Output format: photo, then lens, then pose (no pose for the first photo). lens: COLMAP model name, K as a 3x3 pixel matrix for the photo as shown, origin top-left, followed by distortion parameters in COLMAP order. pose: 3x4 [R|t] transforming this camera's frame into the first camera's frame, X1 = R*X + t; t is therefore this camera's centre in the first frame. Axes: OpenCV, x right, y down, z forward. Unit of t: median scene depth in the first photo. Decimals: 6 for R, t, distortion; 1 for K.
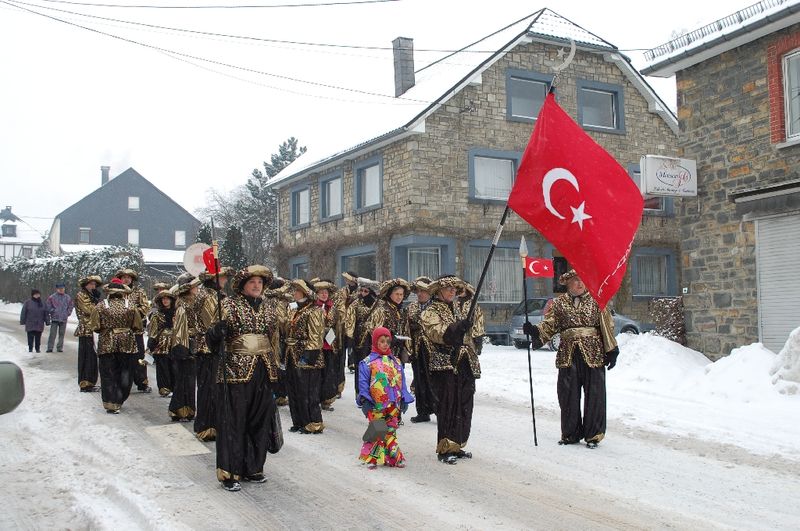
lens RADIAL K [[902.0, 0, 400.0], [0, 902.0, 265.5], [0, 0, 1]] dist [-0.066732, 0.000836]
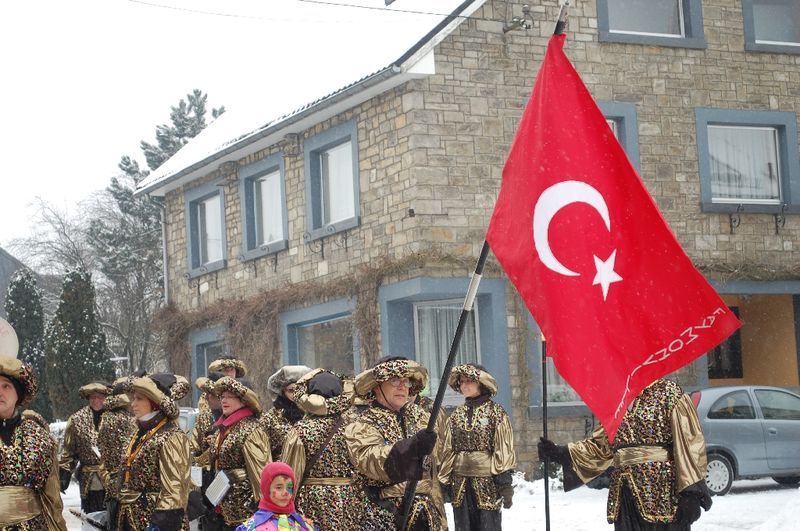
lens RADIAL K [[1836.6, 0, 400.0], [0, 1836.6, 265.5], [0, 0, 1]] dist [0.031447, 0.515904]
pose [[0.998750, -0.044050, -0.023612, 0.026028], [0.043113, 0.998317, -0.038790, -0.000652], [0.025281, 0.037724, 0.998968, -0.029881]]
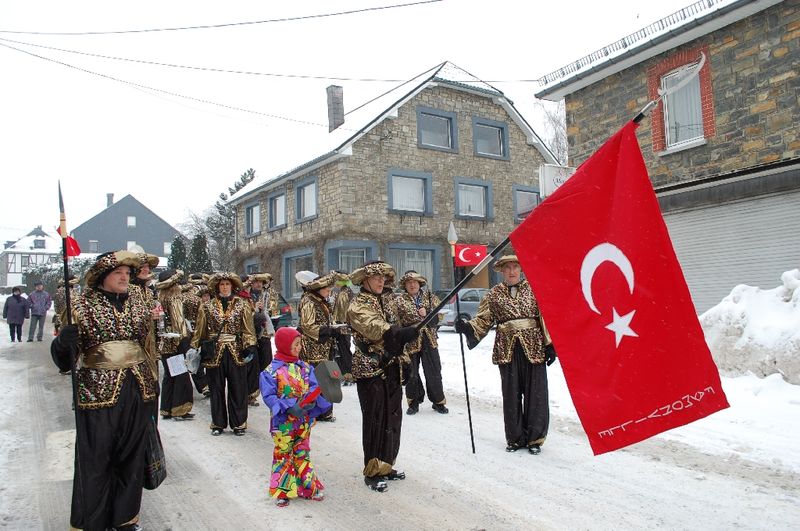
lens RADIAL K [[641.9, 0, 400.0], [0, 641.9, 265.5], [0, 0, 1]] dist [-0.075295, 0.004574]
pose [[0.995127, -0.009088, 0.098179, 0.005552], [0.009447, 0.999950, -0.003196, 0.004853], [-0.098145, 0.004108, 0.995164, 0.122179]]
